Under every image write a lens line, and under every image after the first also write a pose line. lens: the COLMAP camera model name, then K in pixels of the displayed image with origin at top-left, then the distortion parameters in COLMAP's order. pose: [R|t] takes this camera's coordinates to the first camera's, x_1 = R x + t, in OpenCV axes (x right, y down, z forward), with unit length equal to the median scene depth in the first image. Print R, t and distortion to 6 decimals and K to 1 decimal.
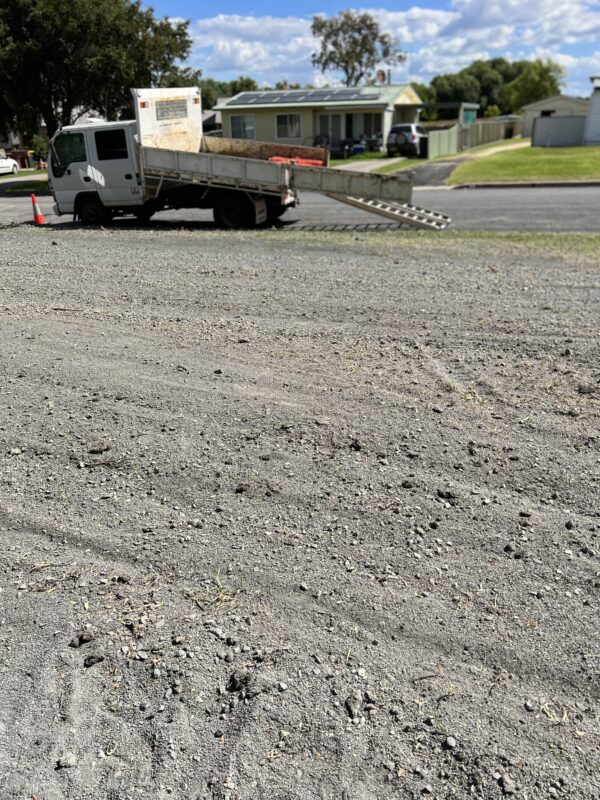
lens RADIAL K [[603.0, 0, 312.8], [0, 603.0, 412.1], [0, 0, 1]] dist [0.045420, -0.057493]
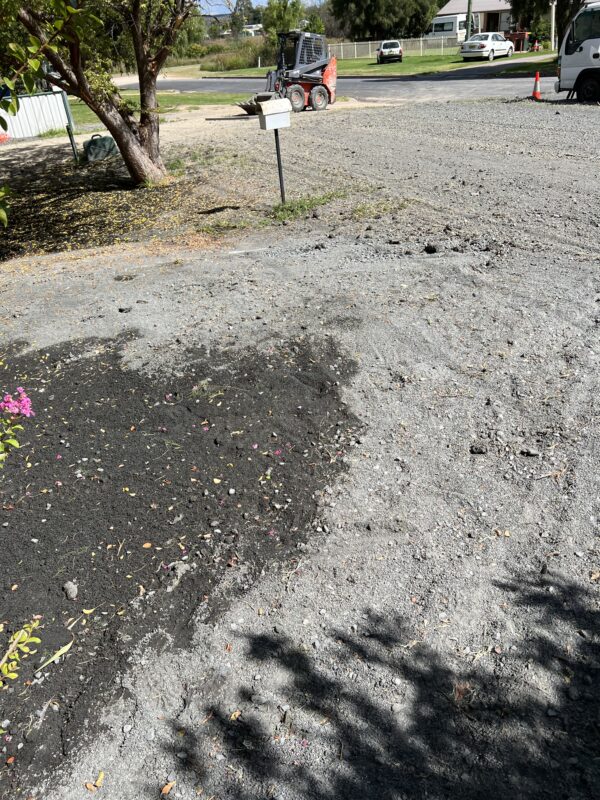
lens RADIAL K [[603.0, 0, 312.8], [0, 603.0, 412.1], [0, 0, 1]] dist [0.045420, -0.057493]
pose [[0.778659, 0.306481, -0.547502, 0.017495], [-0.219703, 0.950524, 0.219622, 0.091892], [0.587724, -0.050722, 0.807470, -0.196632]]
